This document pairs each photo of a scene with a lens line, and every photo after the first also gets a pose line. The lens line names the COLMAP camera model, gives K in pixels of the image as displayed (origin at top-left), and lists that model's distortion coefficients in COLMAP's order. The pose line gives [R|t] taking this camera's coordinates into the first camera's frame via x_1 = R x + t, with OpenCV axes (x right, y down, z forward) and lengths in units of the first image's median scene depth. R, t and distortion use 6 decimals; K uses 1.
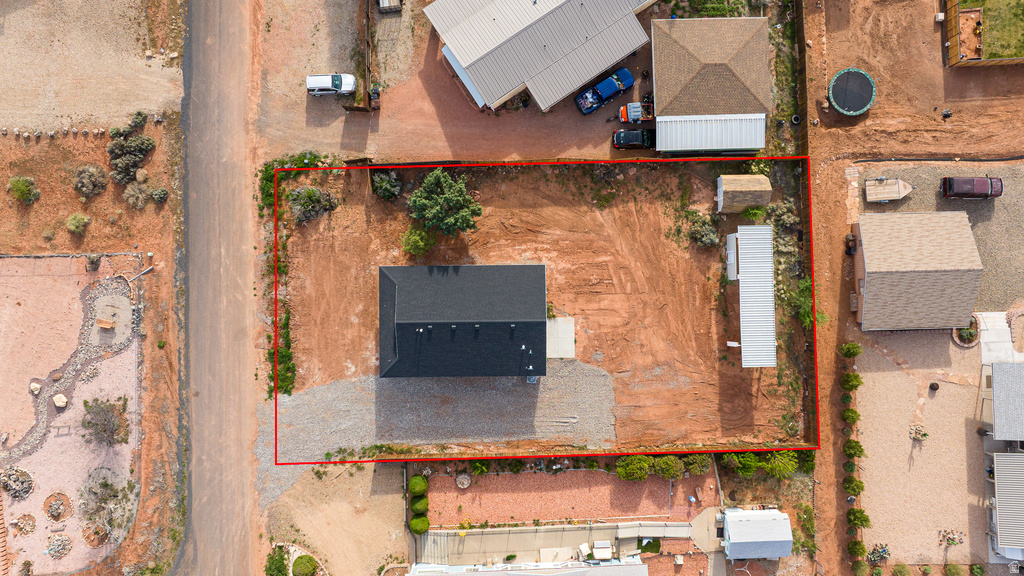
lens RADIAL K [[713.6, 0, 515.4], [0, 713.6, 285.9], [0, 0, 1]] dist [-0.018542, 0.002447]
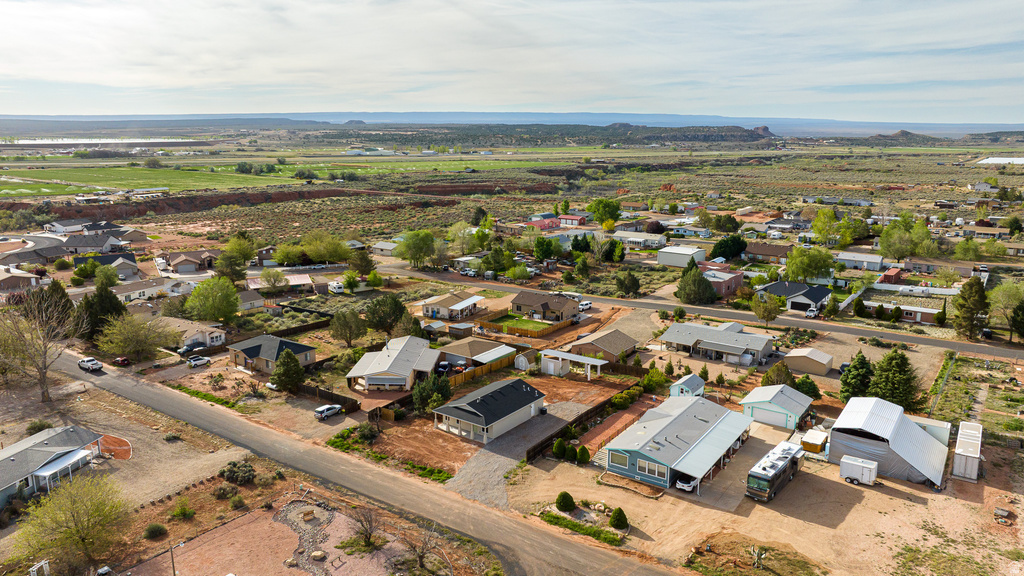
lens RADIAL K [[713.6, 0, 515.4], [0, 713.6, 285.9], [0, 0, 1]] dist [-0.018542, 0.002447]
pose [[0.601039, -0.172323, 0.780421, -1.236643], [0.799074, 0.148200, -0.582681, 0.979869], [-0.015249, 0.973828, 0.226773, 0.337626]]
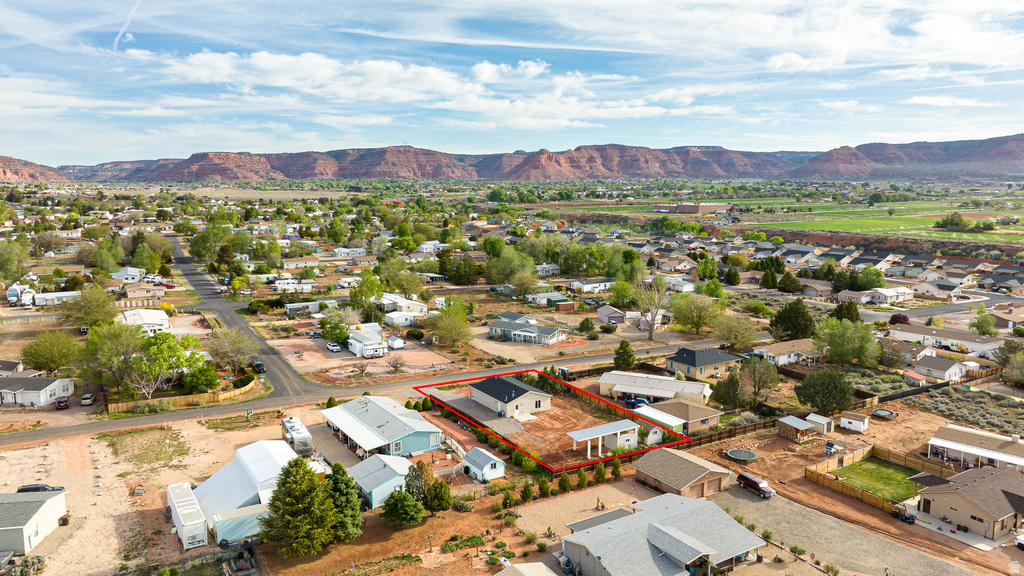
lens RADIAL K [[713.6, 0, 515.4], [0, 713.6, 285.9], [0, 0, 1]] dist [-0.018542, 0.002447]
pose [[0.516589, 0.122614, -0.847409, 1.616098], [-0.856124, 0.089816, -0.508906, 1.034269], [0.013712, 0.988382, 0.151370, 0.354813]]
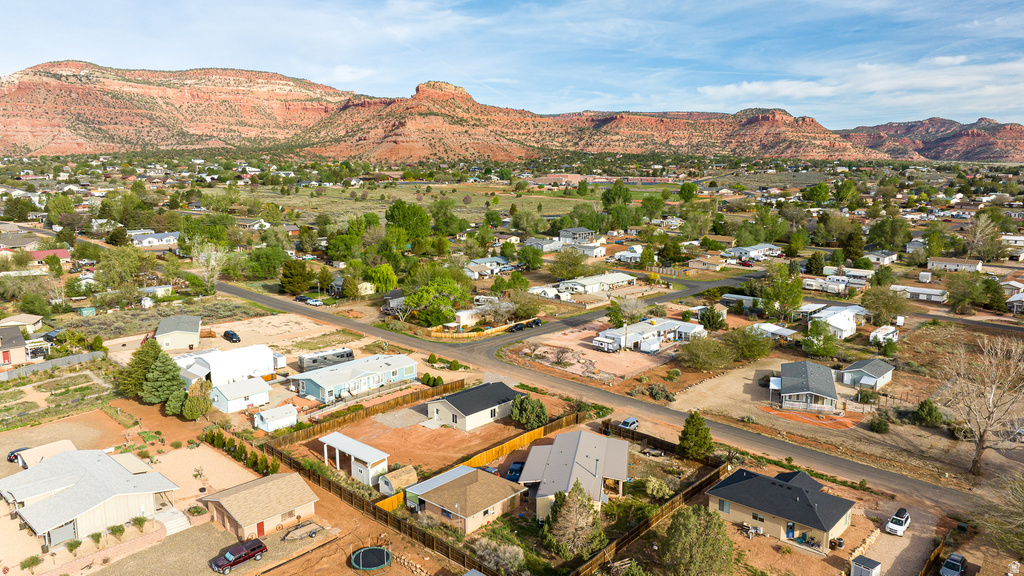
lens RADIAL K [[713.6, 0, 515.4], [0, 713.6, 285.9], [0, 0, 1]] dist [-0.018542, 0.002447]
pose [[-0.696891, 0.123486, -0.706466, 1.102308], [-0.716977, -0.096726, 0.690353, -1.245262], [0.016915, 0.987621, 0.155944, 0.390278]]
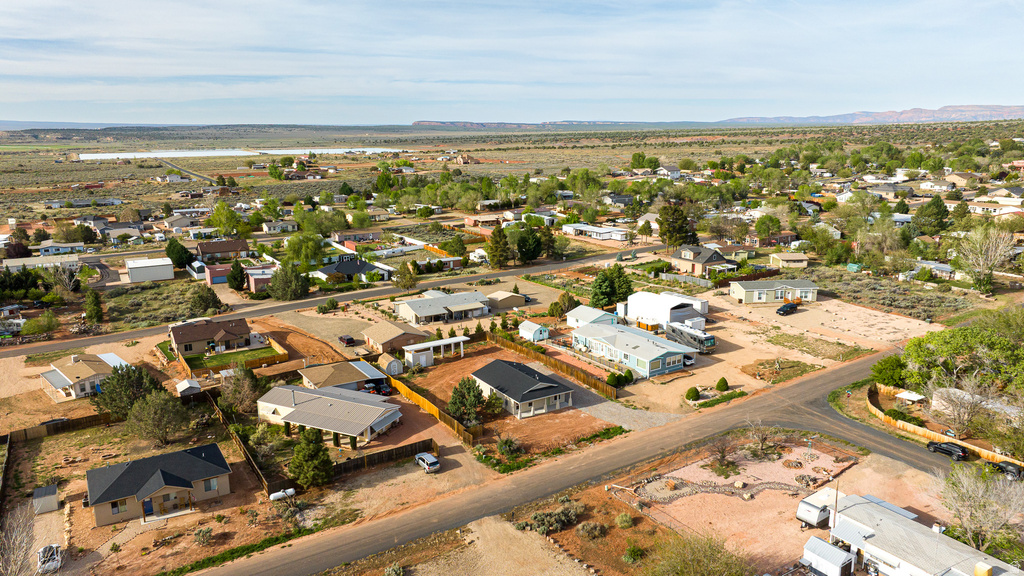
lens RADIAL K [[713.6, 0, 515.4], [0, 713.6, 285.9], [0, 0, 1]] dist [-0.018542, 0.002447]
pose [[-0.517784, -0.187973, 0.834605, -1.437262], [0.855378, -0.096548, 0.508927, -0.808791], [-0.015085, 0.977417, 0.210779, 0.374238]]
